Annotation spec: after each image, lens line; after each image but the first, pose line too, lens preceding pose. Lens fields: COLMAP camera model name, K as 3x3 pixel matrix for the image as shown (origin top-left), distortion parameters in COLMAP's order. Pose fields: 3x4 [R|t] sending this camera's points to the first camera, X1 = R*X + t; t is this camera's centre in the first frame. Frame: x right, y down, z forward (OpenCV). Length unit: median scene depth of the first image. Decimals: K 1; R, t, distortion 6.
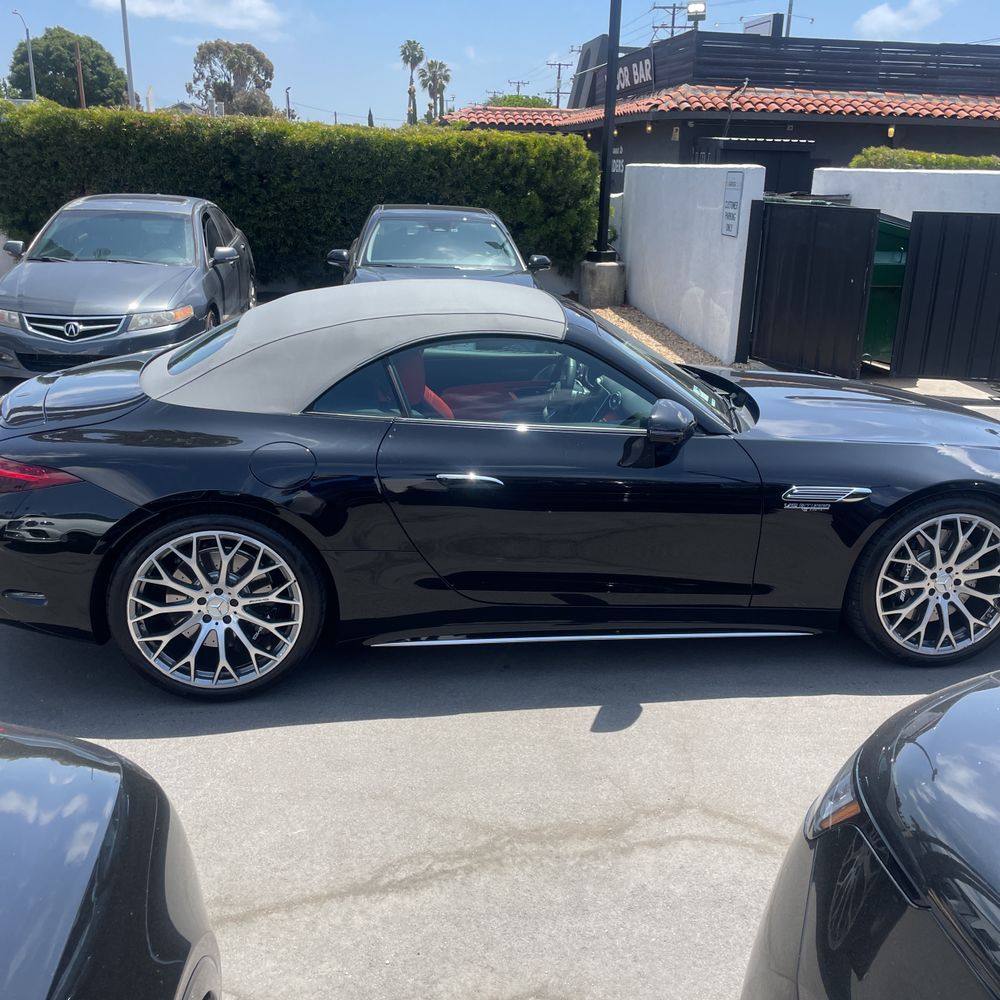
lens RADIAL K [[1005.9, 0, 508.2], [0, 1005.9, 498.6], [0, 0, 1]] dist [0.114629, -0.179263]
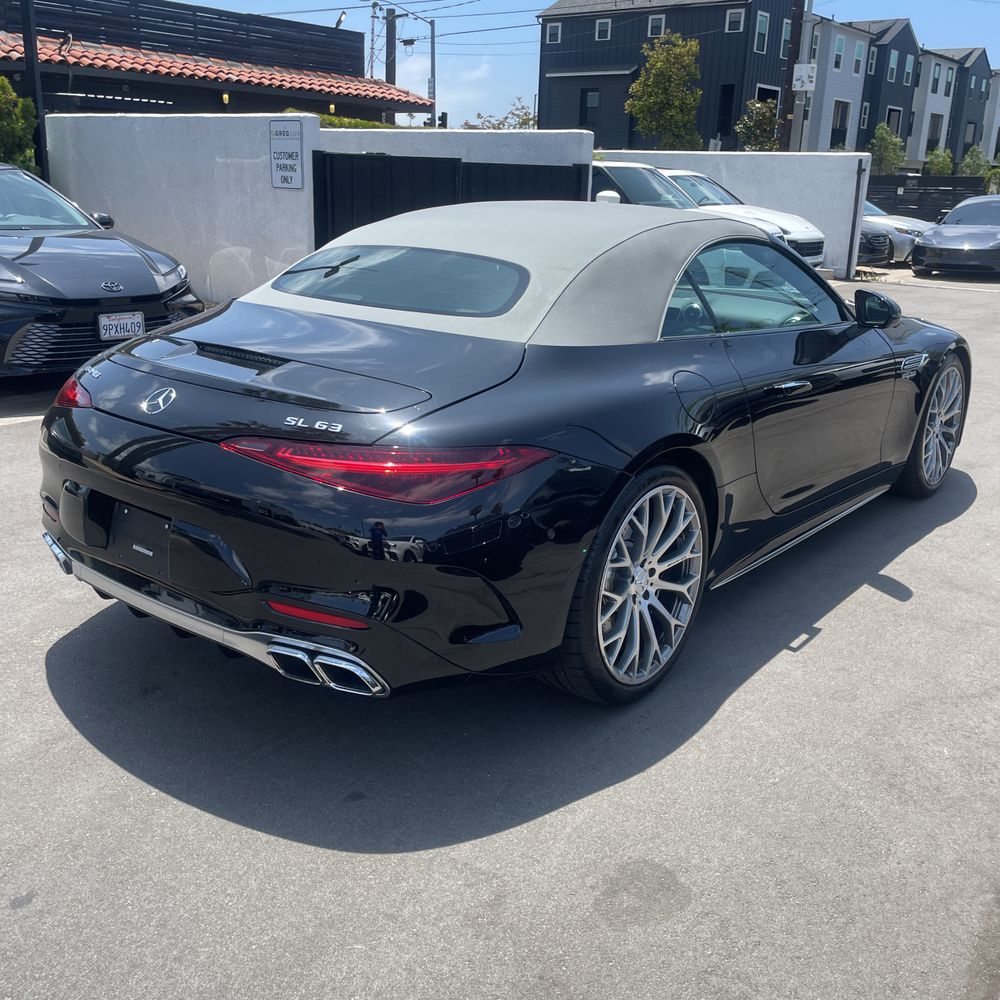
lens RADIAL K [[1014.0, 0, 500.0], [0, 1014.0, 500.0], [0, 0, 1]] dist [0.086130, -0.114783]
pose [[0.742537, -0.209178, 0.636304, -0.246500], [0.197966, 0.976081, 0.089859, -0.015253], [-0.639881, 0.059242, 0.766187, 0.120276]]
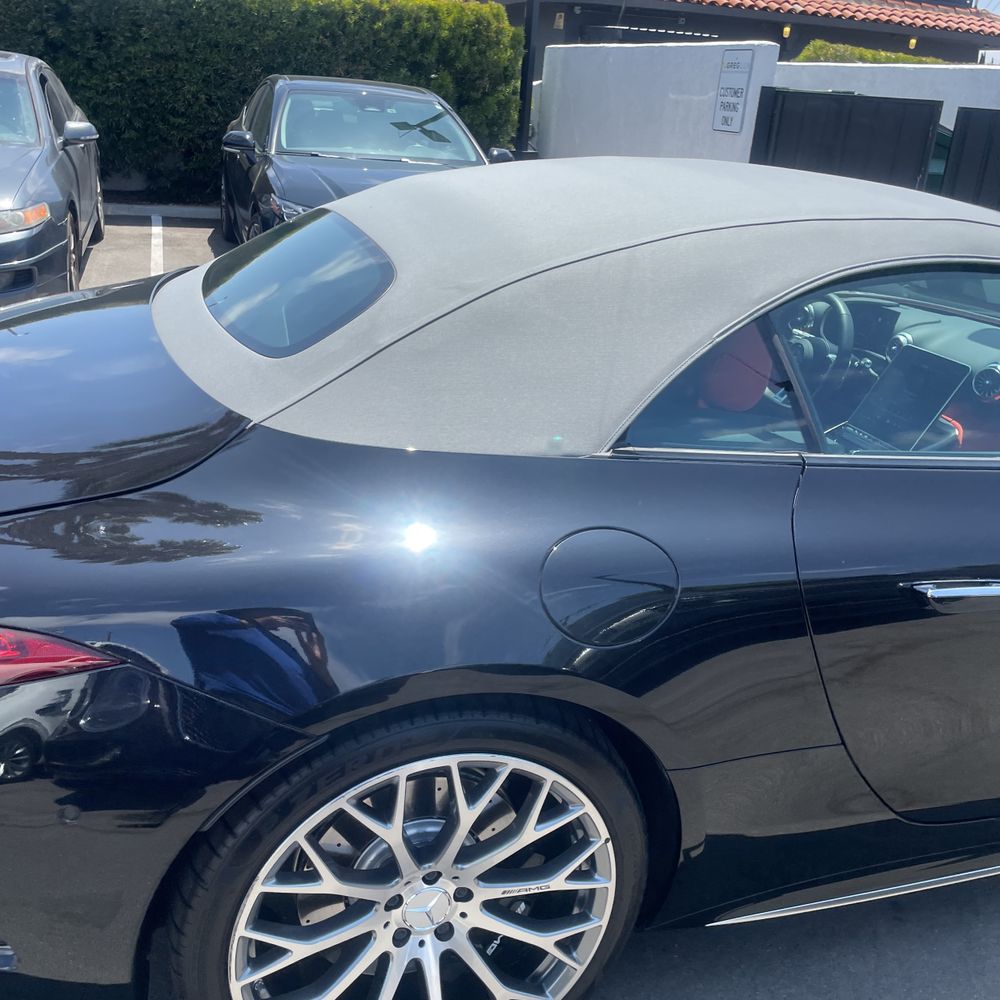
lens RADIAL K [[1014.0, 0, 500.0], [0, 1014.0, 500.0], [0, 0, 1]] dist [0.086130, -0.114783]
pose [[0.984188, -0.029413, 0.174668, -0.090373], [0.015170, 0.996490, 0.082326, -0.027734], [-0.176476, -0.078374, 0.981180, 0.161822]]
